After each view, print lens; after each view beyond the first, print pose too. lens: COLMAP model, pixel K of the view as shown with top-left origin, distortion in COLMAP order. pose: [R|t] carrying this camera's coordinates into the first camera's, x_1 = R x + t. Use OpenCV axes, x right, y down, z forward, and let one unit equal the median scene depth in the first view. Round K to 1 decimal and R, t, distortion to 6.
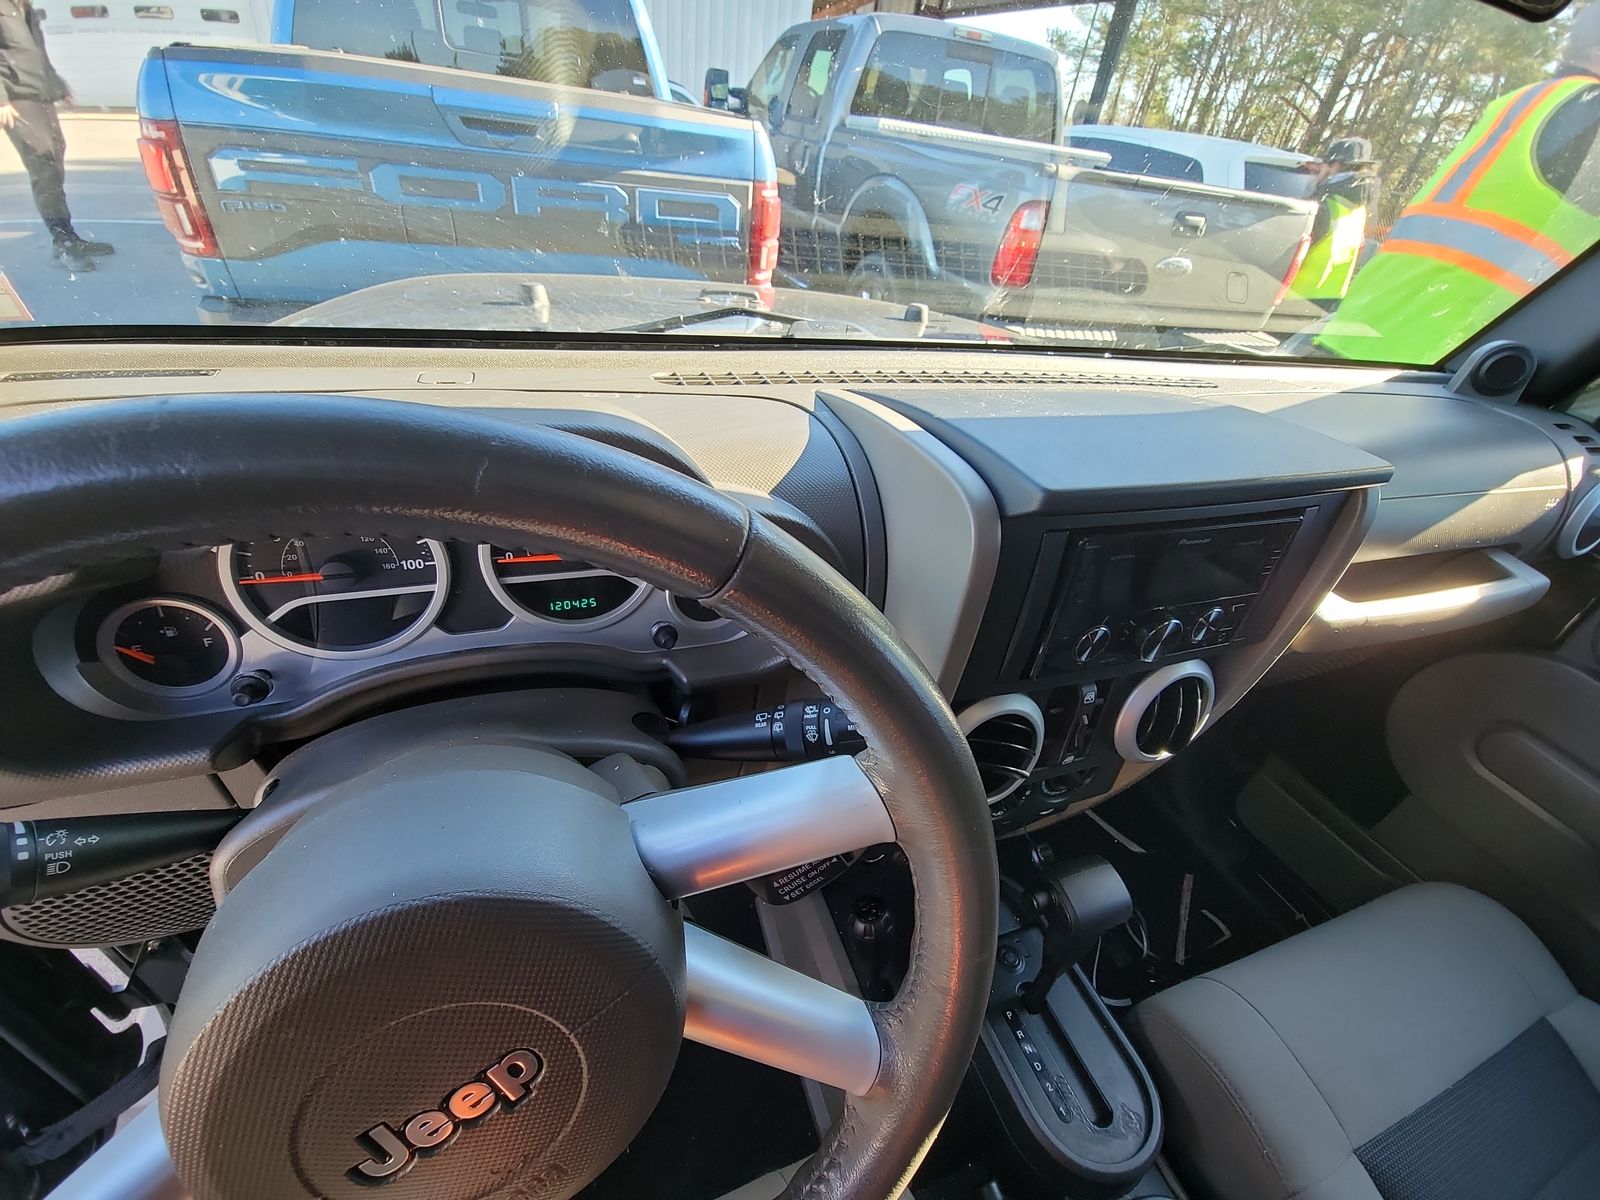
lens RADIAL K [[652.4, 0, 792.9], [0, 652.4, 605.6], [0, 0, 1]] dist [0.010812, -0.009067]
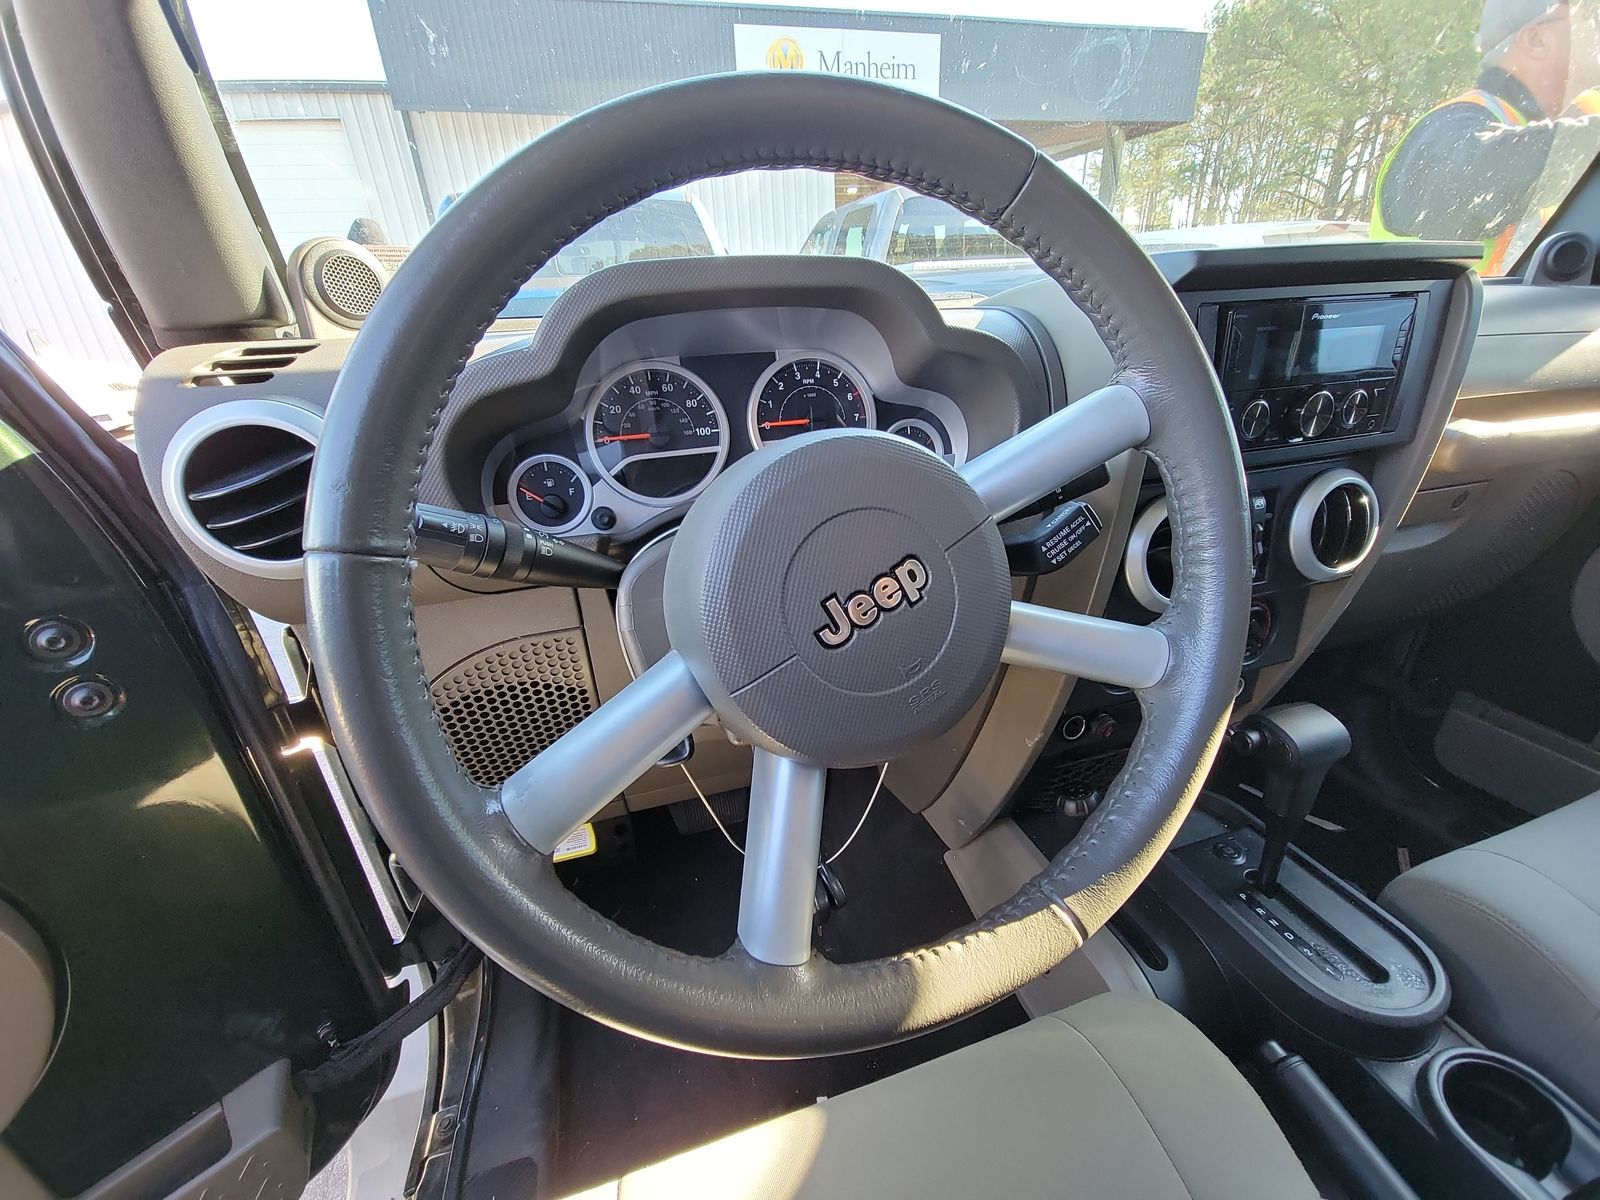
lens RADIAL K [[655.2, 0, 798.9], [0, 655.2, 604.1], [0, 0, 1]] dist [0.008194, -0.000364]
pose [[0.987127, -0.126399, -0.097995, -0.159082], [0.103801, 0.972454, -0.208705, 0.308402], [0.121675, 0.195846, 0.973057, -0.115249]]
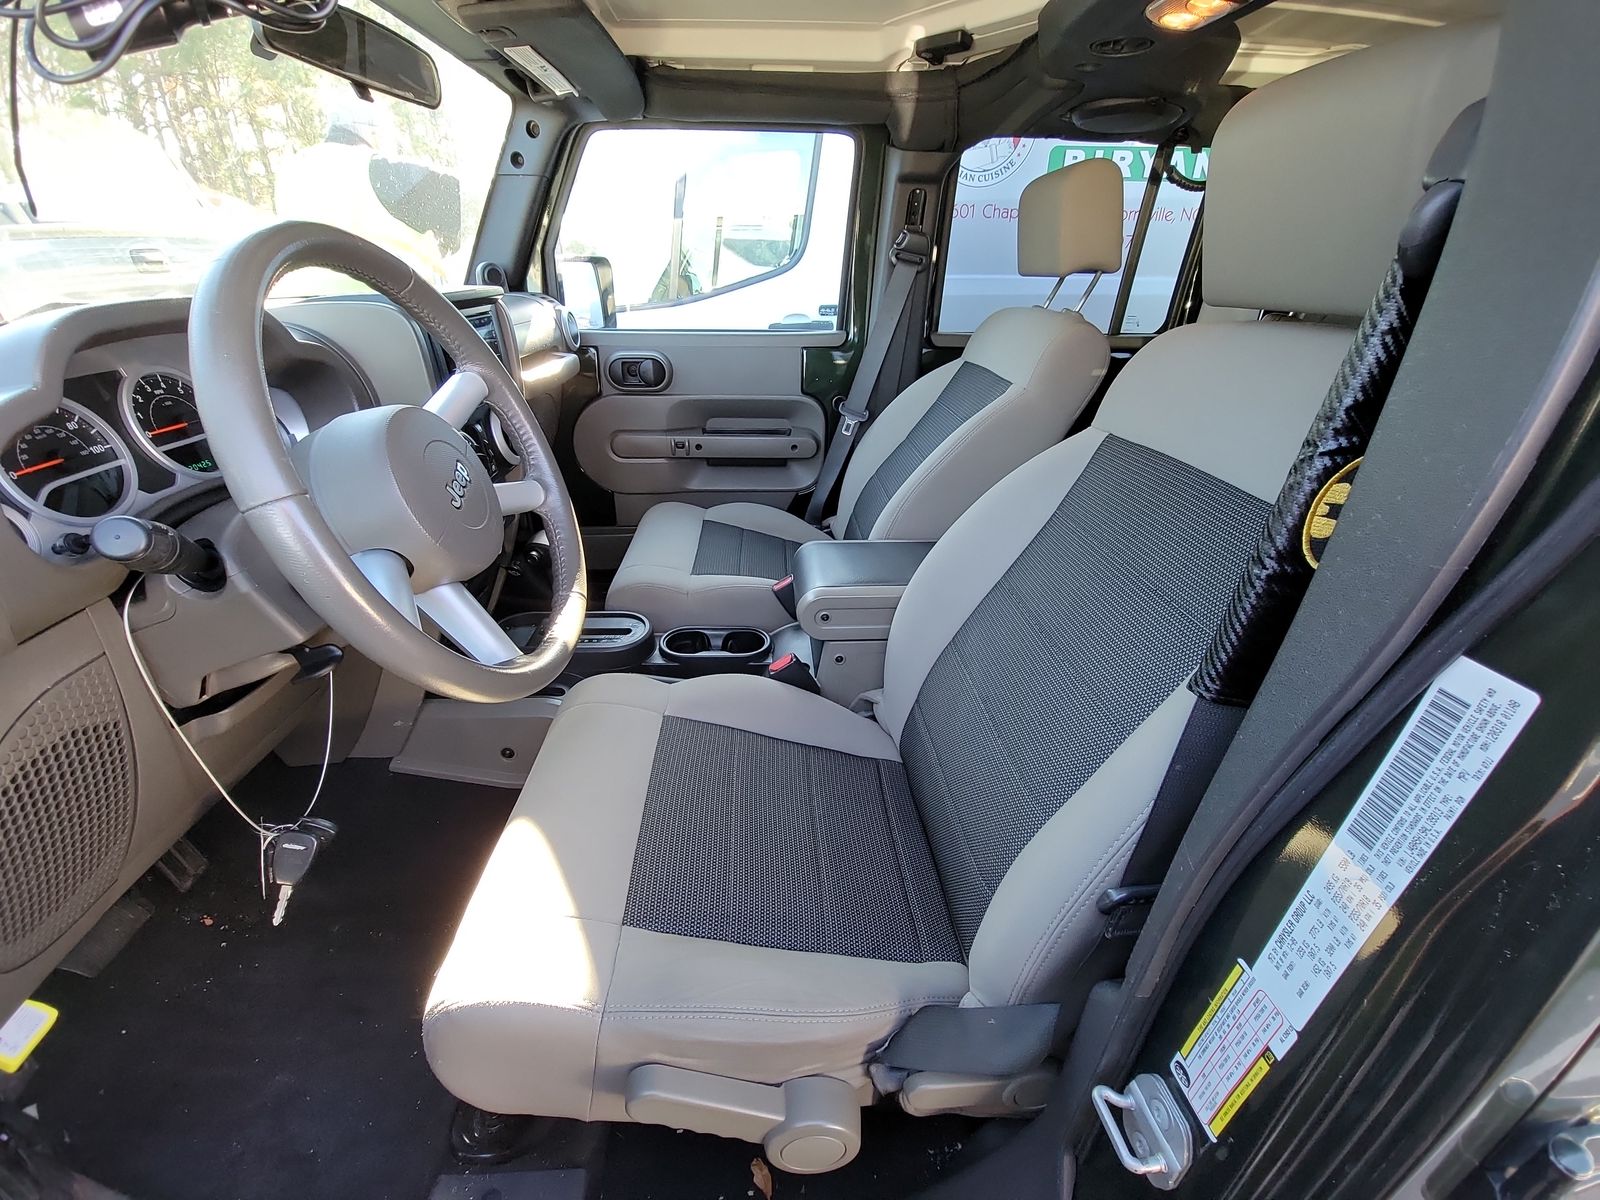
lens RADIAL K [[655.2, 0, 798.9], [0, 655.2, 604.1], [0, 0, 1]] dist [0.008194, -0.000364]
pose [[0.294489, -0.540935, 0.787823, -0.765274], [0.579642, 0.756532, 0.302779, 0.339761], [-0.759797, 0.367490, 0.536339, -0.429803]]
